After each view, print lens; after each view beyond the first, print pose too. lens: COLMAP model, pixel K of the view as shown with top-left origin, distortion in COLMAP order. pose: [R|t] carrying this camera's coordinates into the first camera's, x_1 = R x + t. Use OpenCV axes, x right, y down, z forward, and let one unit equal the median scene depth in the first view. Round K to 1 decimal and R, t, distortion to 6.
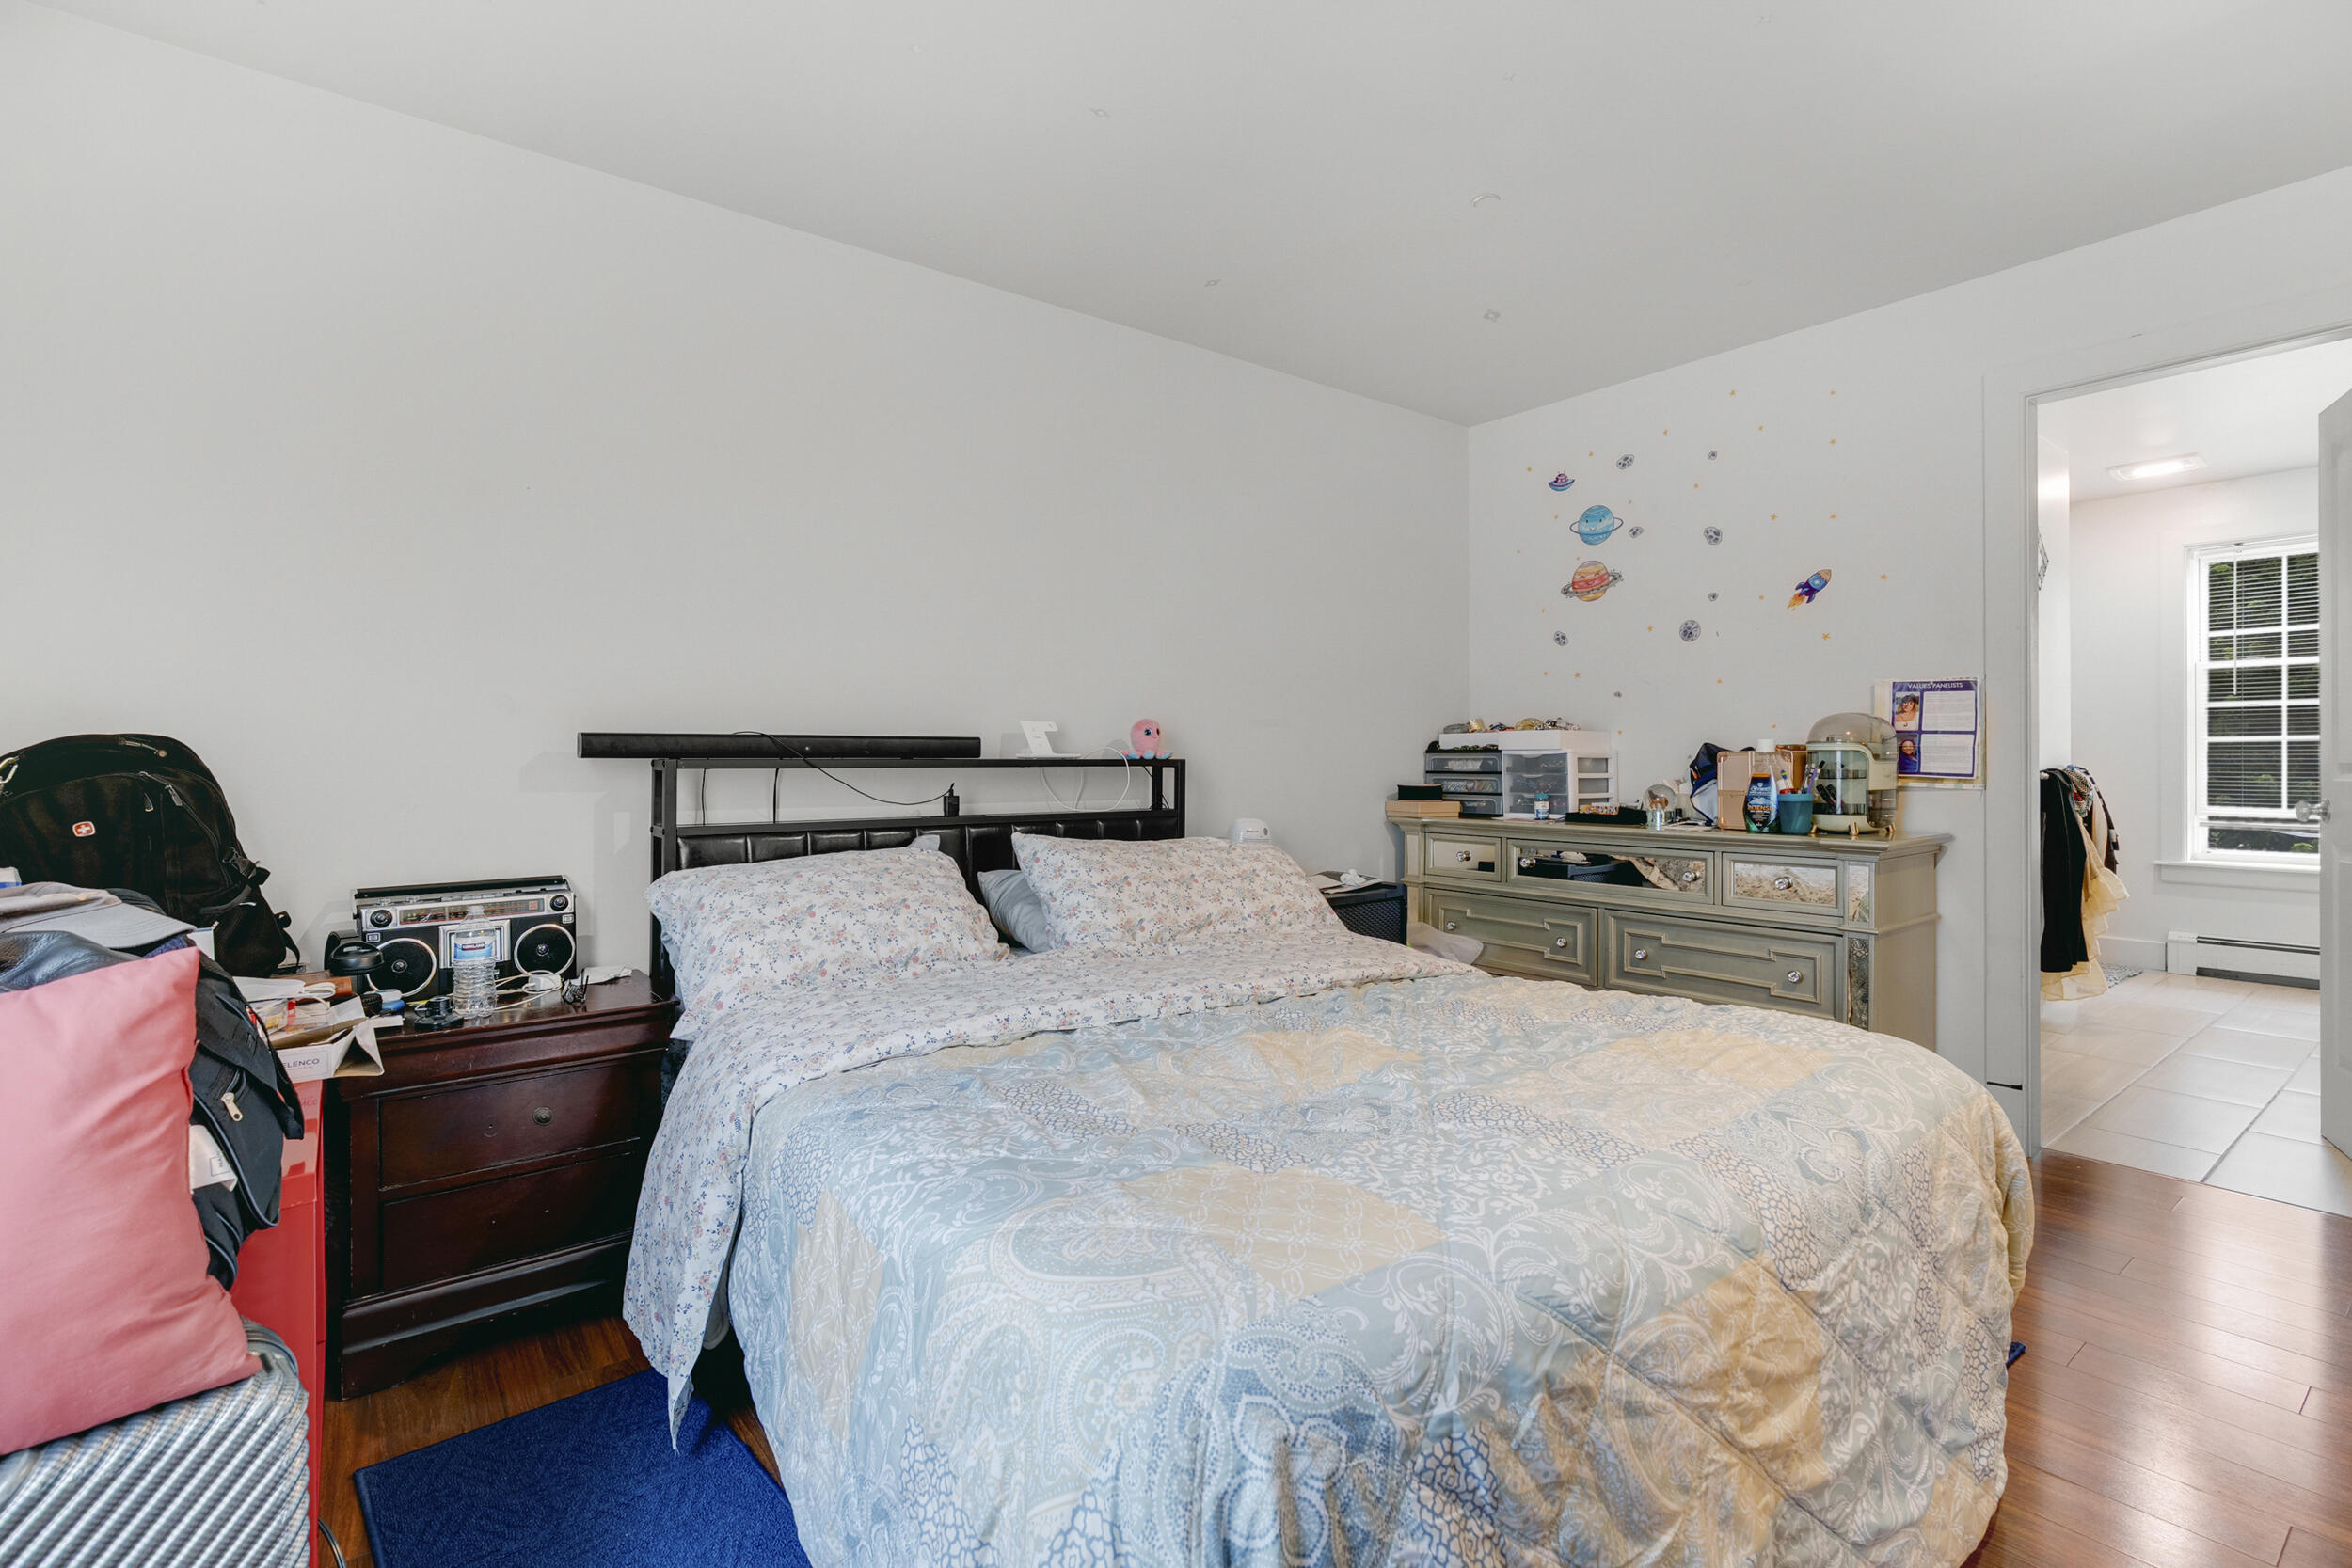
lens RADIAL K [[1102.7, 0, 1191.0], [0, 1102.7, 780.9], [0, 0, 1]] dist [-0.001118, 0.000824]
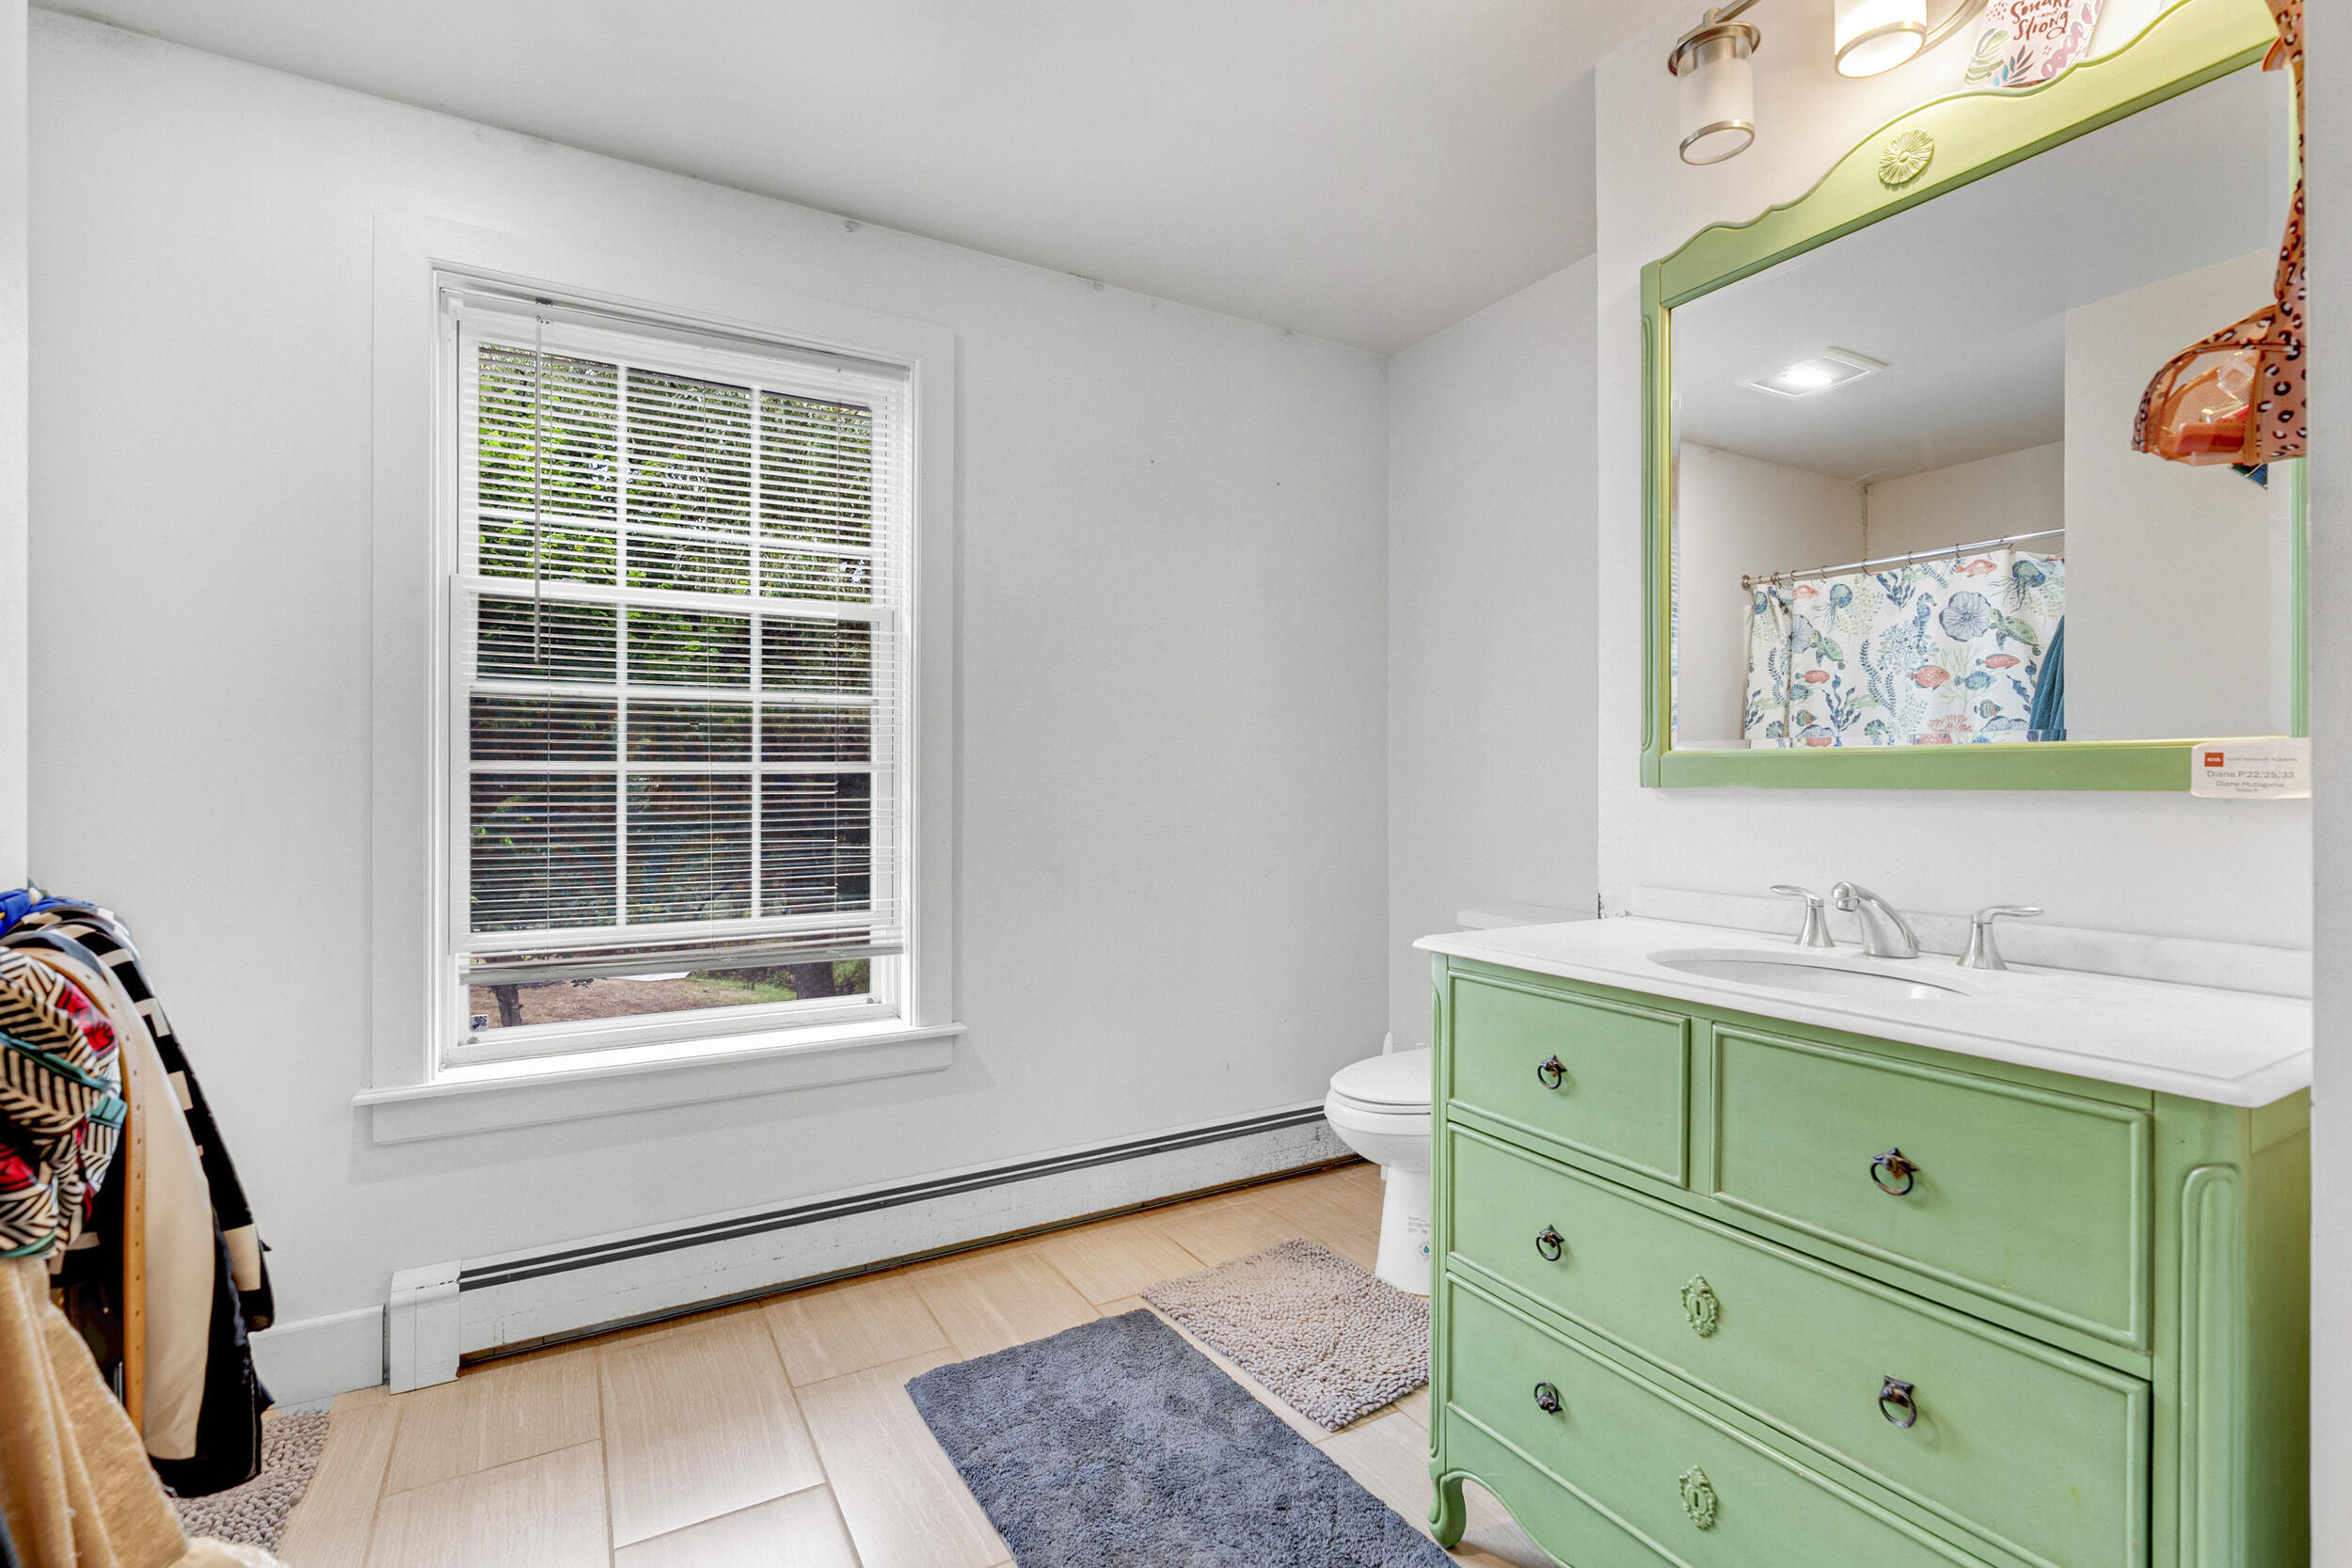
lens RADIAL K [[1102.7, 0, 1191.0], [0, 1102.7, 780.9], [0, 0, 1]] dist [-0.001118, 0.000824]
pose [[0.160018, 0.004384, 0.987104, 0.572977], [0.019460, 0.999782, -0.007595, -0.025904], [-0.986922, 0.020425, 0.159898, 0.685277]]
